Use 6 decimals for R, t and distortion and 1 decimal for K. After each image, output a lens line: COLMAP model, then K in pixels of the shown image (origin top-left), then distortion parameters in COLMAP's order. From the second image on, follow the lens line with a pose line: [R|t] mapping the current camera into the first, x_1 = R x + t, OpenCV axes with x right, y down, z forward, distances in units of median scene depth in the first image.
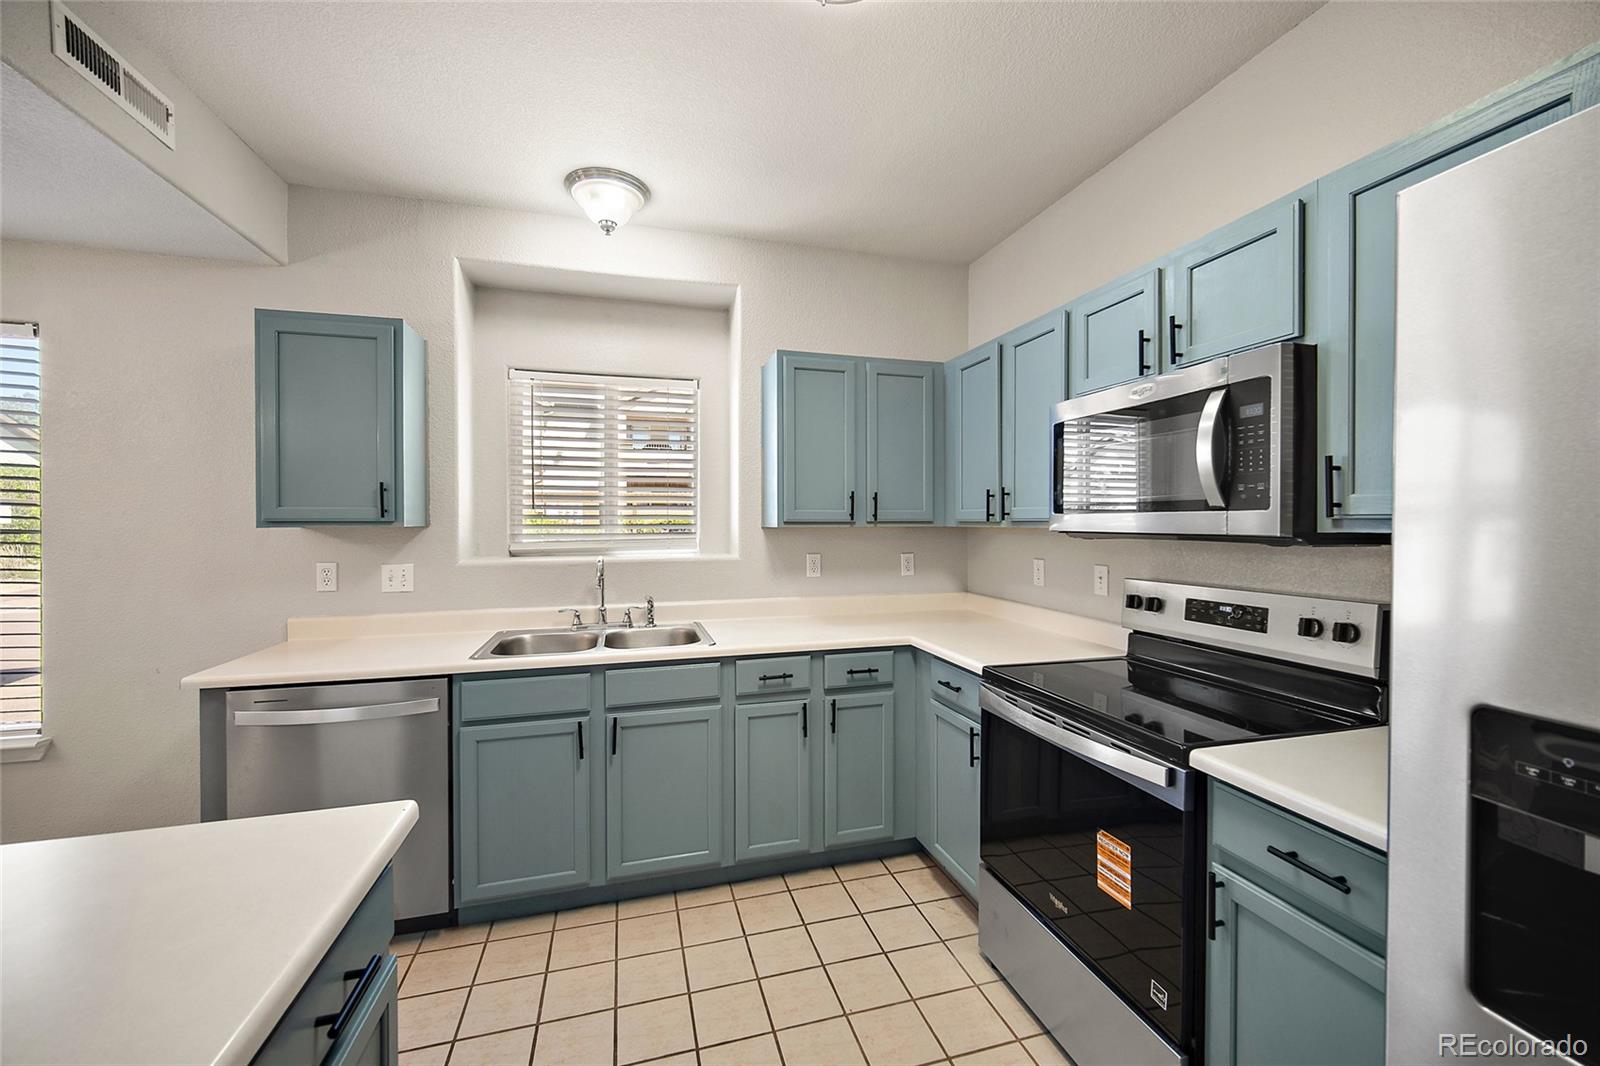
lens RADIAL K [[628.8, 0, 803.3], [0, 628.8, 523.9], [0, 0, 1]] dist [-0.007407, 0.001192]
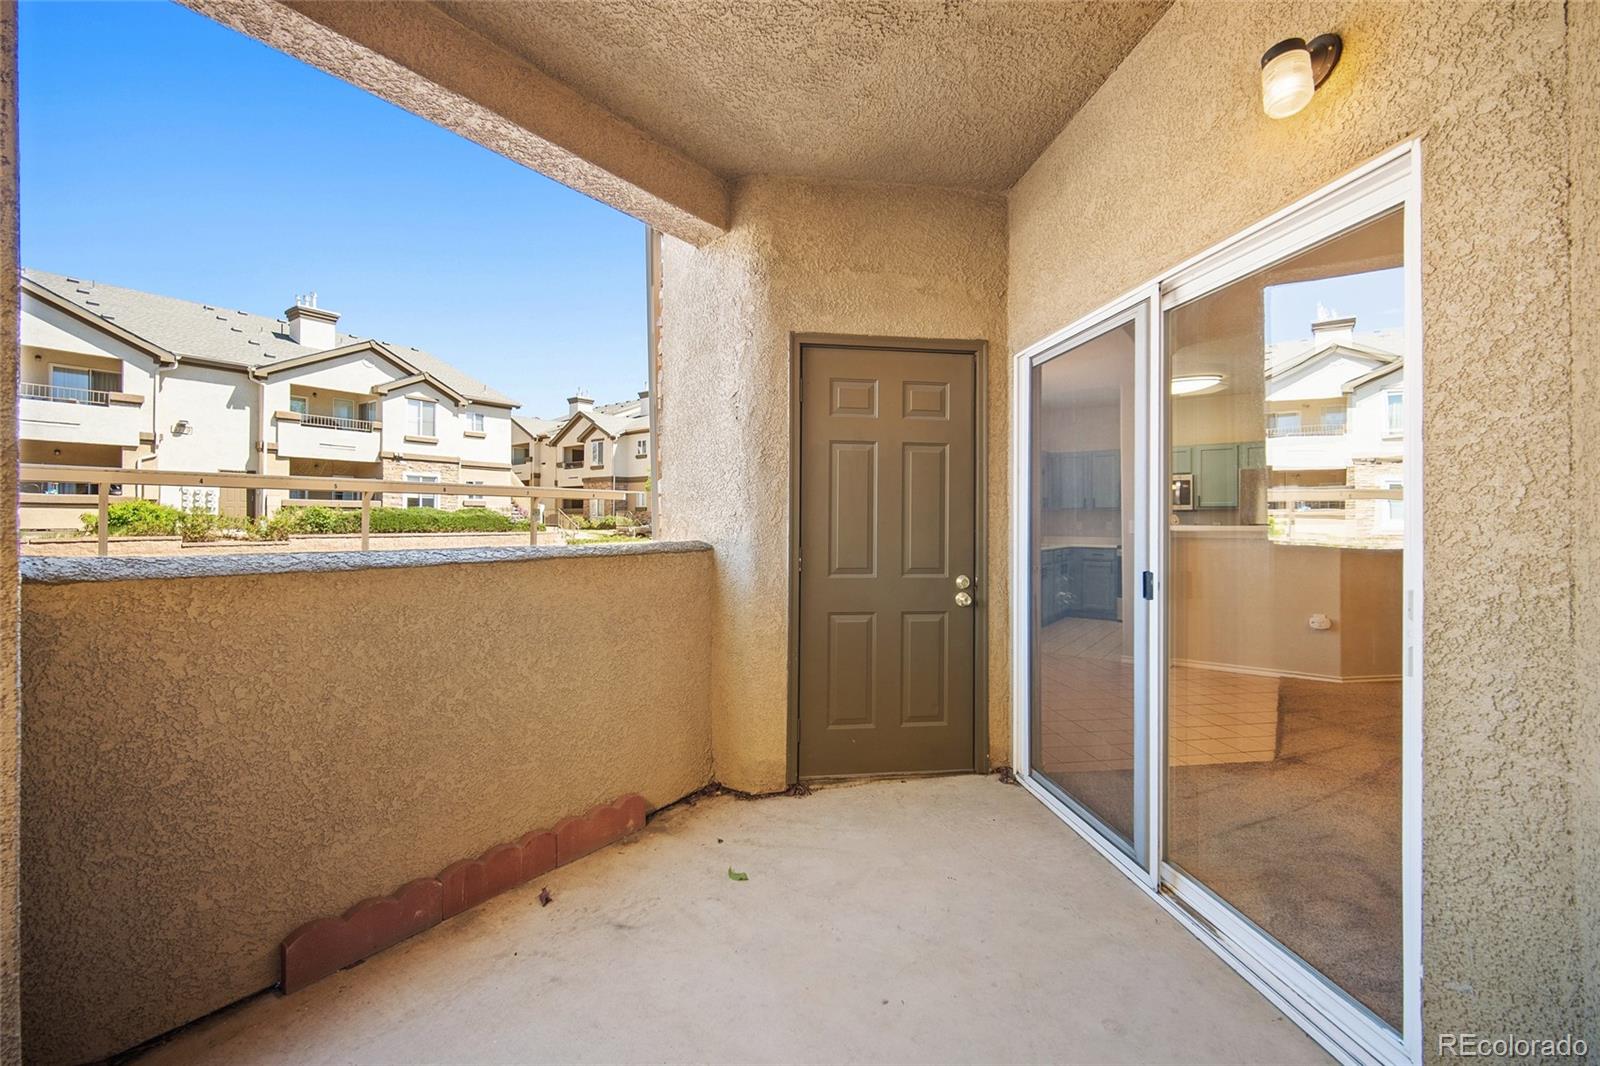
lens RADIAL K [[628.8, 0, 798.9], [0, 628.8, 525.6], [0, 0, 1]] dist [-0.007407, 0.001192]
pose [[0.792204, 0.001221, 0.610256, -3.099974], [-0.003728, 0.999989, 0.002839, 0.090748], [-0.610246, -0.004525, 0.792199, -0.730741]]
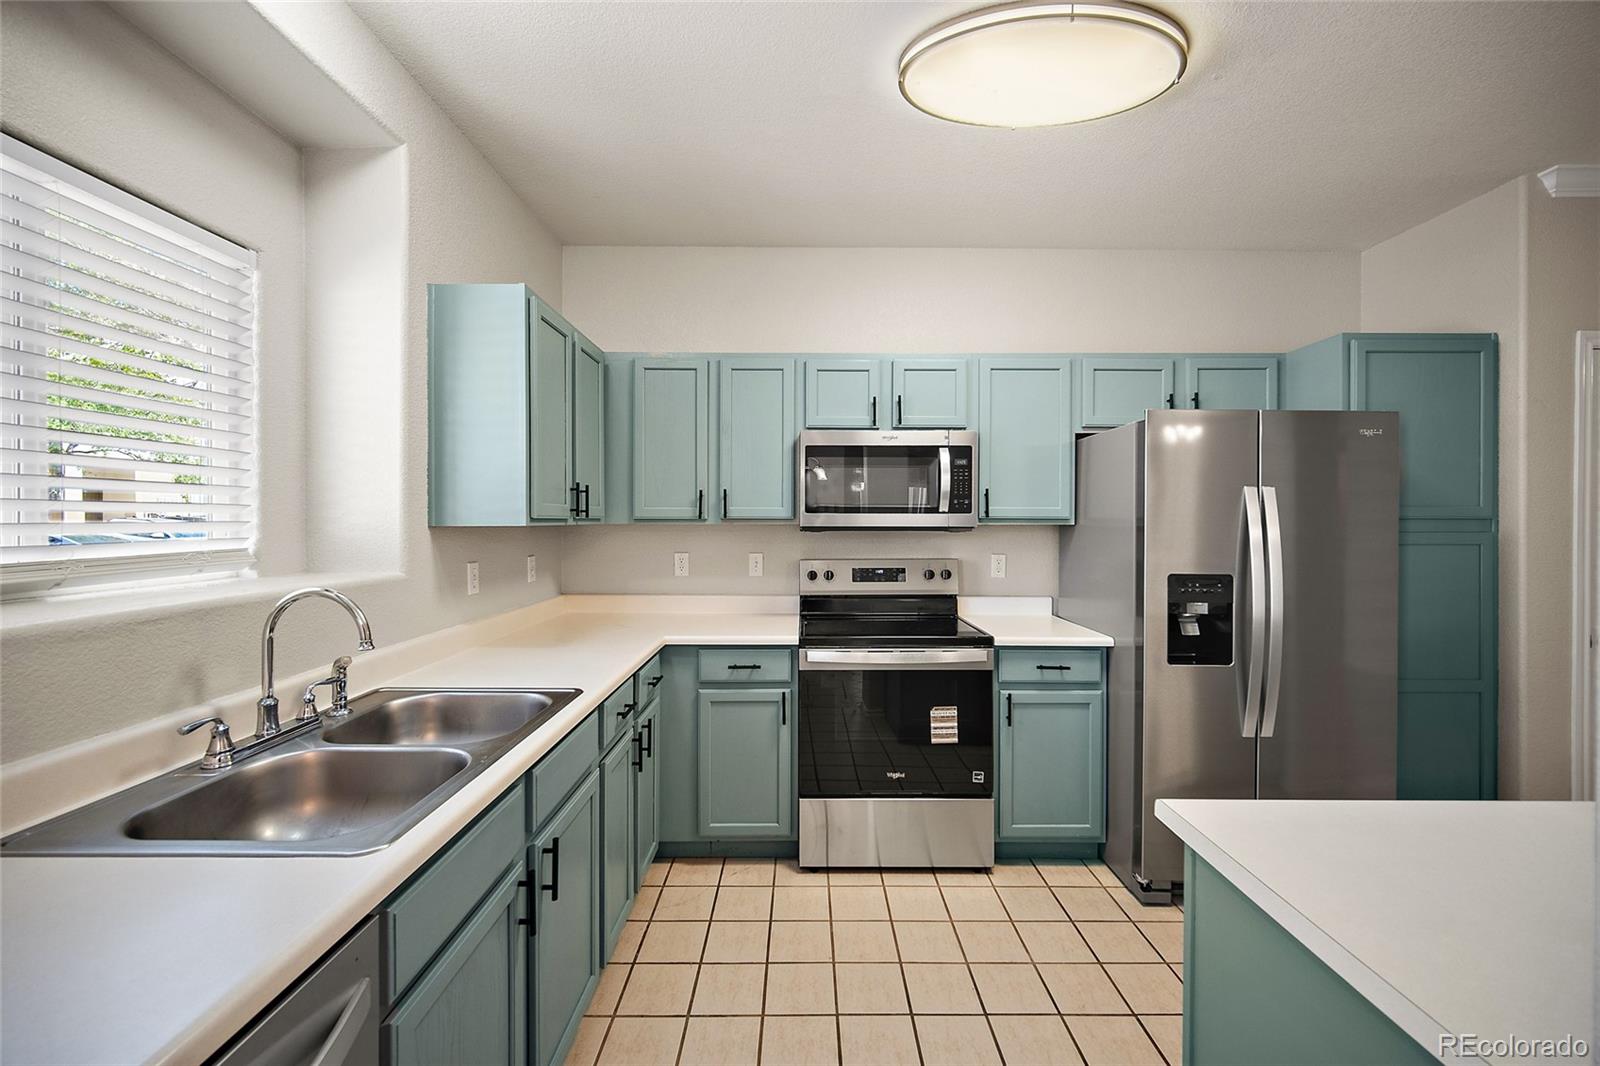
lens RADIAL K [[628.8, 0, 808.3], [0, 628.8, 521.0], [0, 0, 1]] dist [-0.007407, 0.001192]
pose [[0.274576, 0.000705, 0.961565, -0.769577], [0.003283, 0.999993, -0.001671, 0.002405], [-0.961560, 0.003616, 0.274572, 0.558449]]
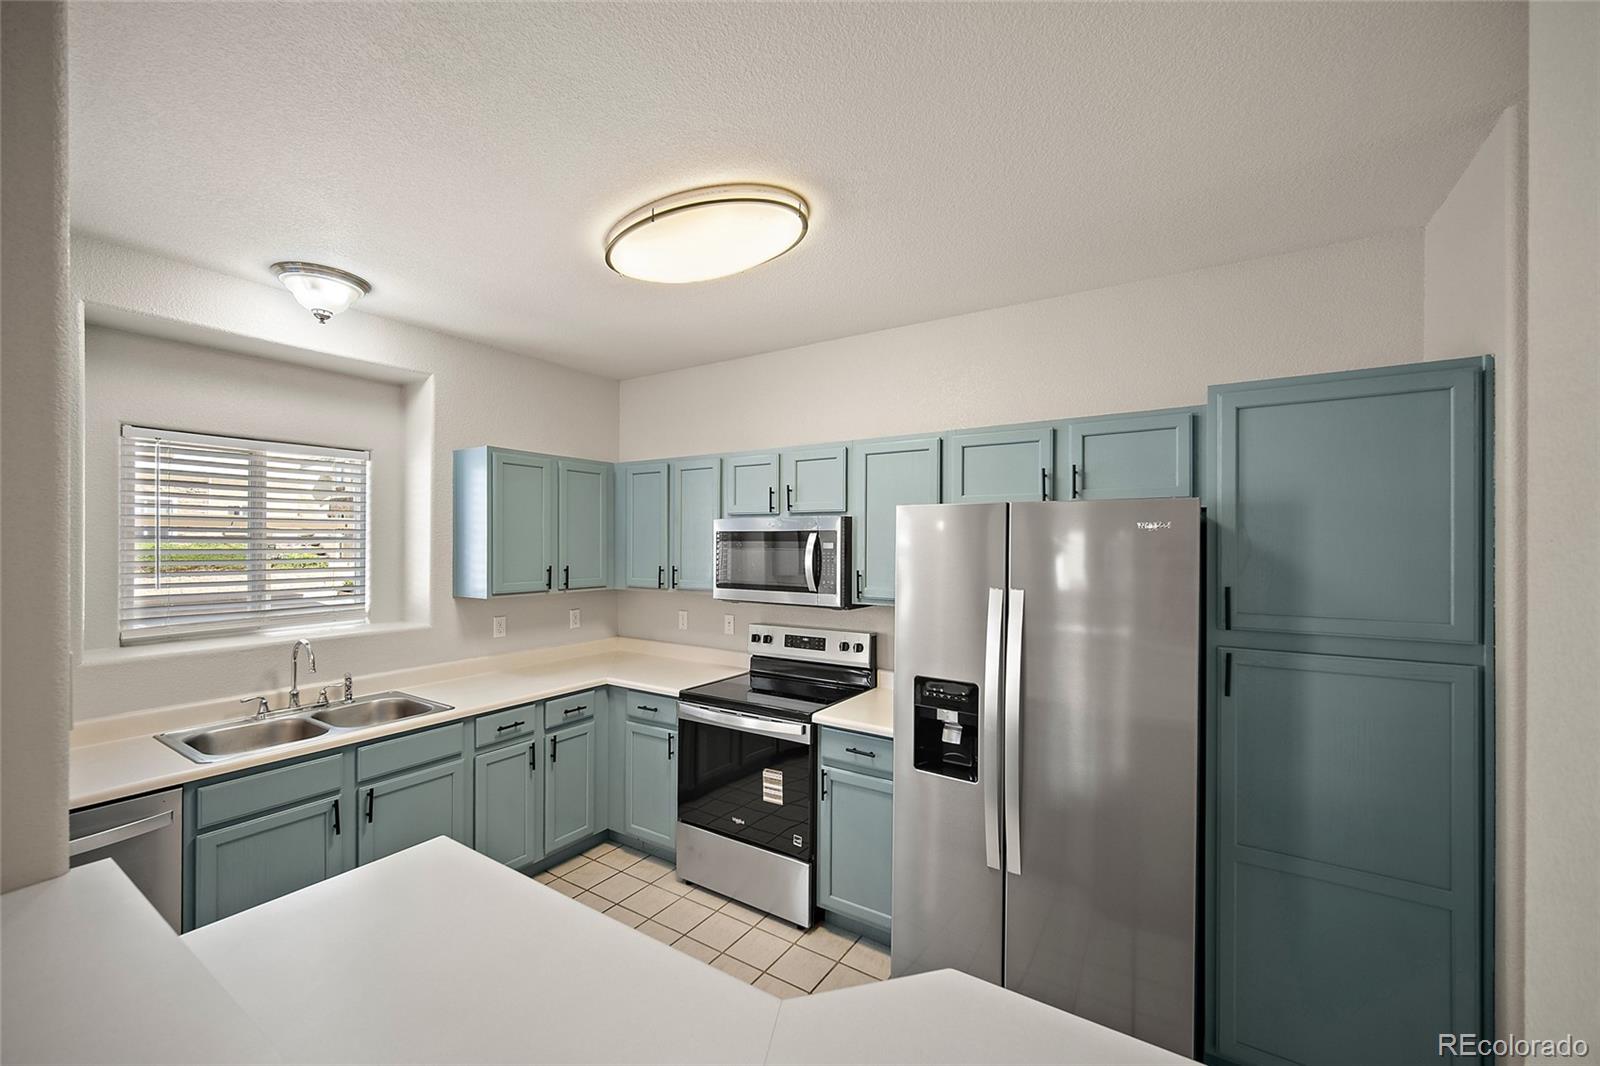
lens RADIAL K [[628.8, 0, 805.8], [0, 628.8, 539.8], [0, 0, 1]] dist [-0.007407, 0.001192]
pose [[0.750882, 0.005778, 0.660411, -0.426907], [-0.000229, 0.999964, -0.008488, -0.110232], [-0.660436, 0.006222, 0.750856, -0.304951]]
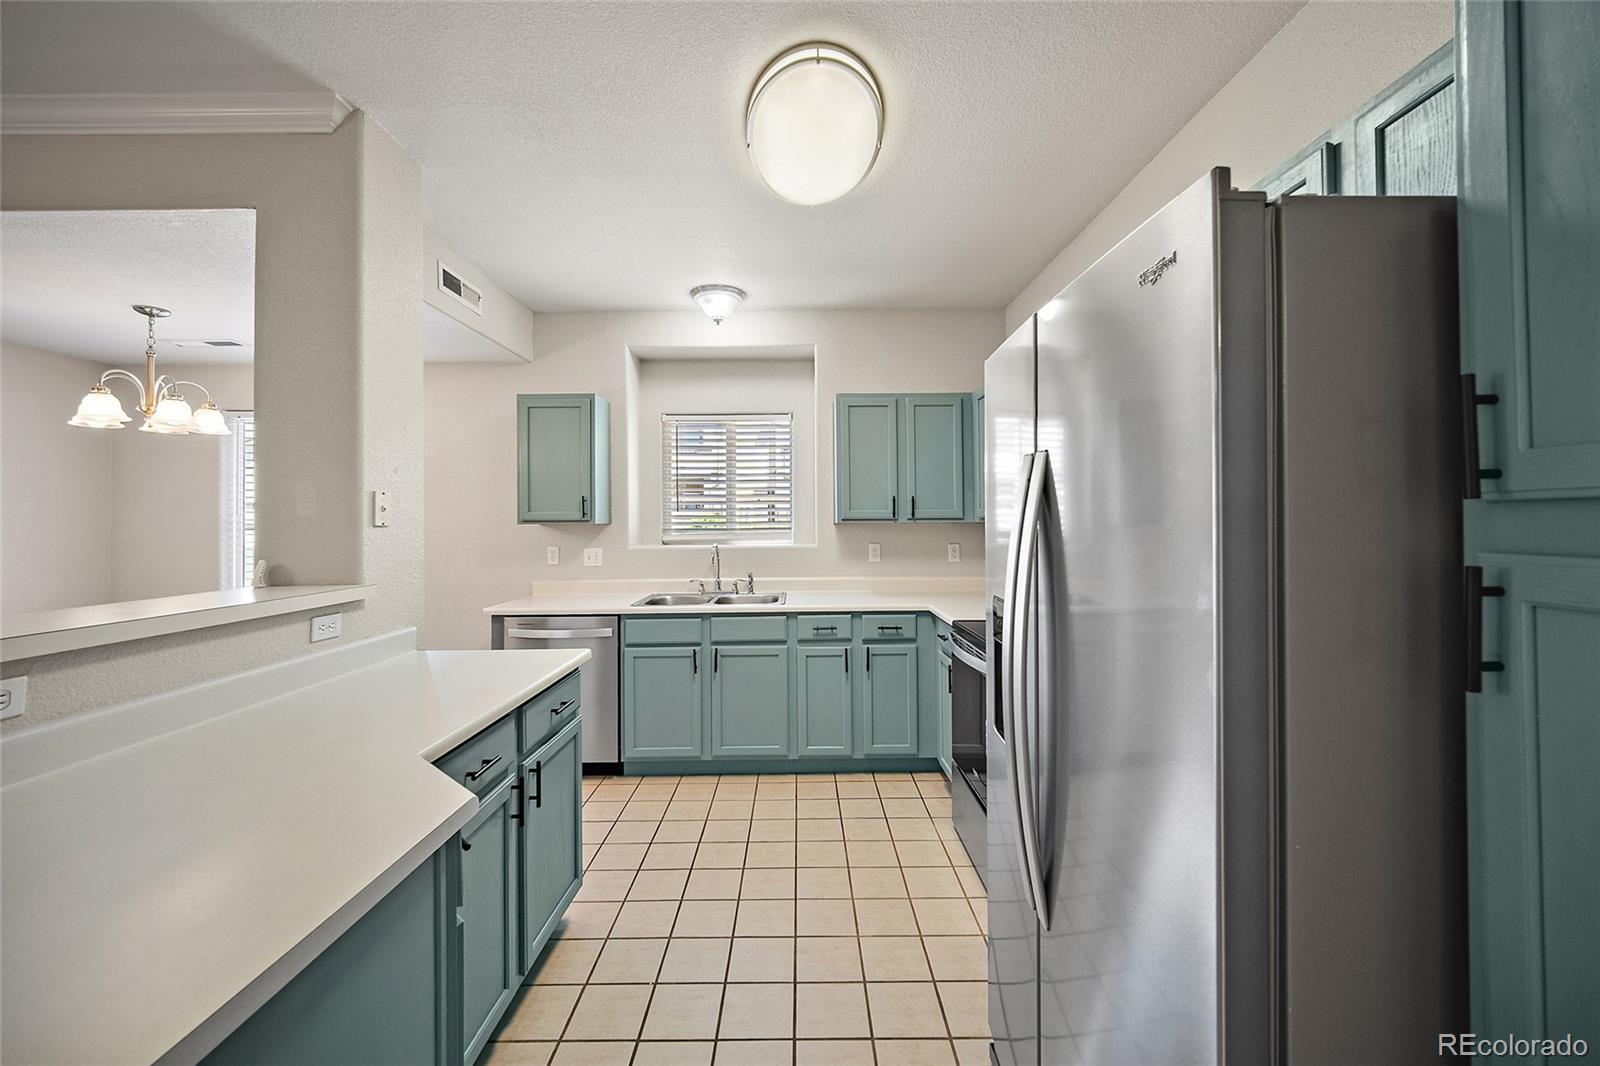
lens RADIAL K [[628.8, 0, 802.5], [0, 628.8, 510.9], [0, 0, 1]] dist [-0.007407, 0.001192]
pose [[0.963731, -0.010290, -0.266678, 0.292613], [0.004799, 0.999763, -0.021235, 0.008593], [0.266833, 0.019185, 0.963552, -0.393233]]
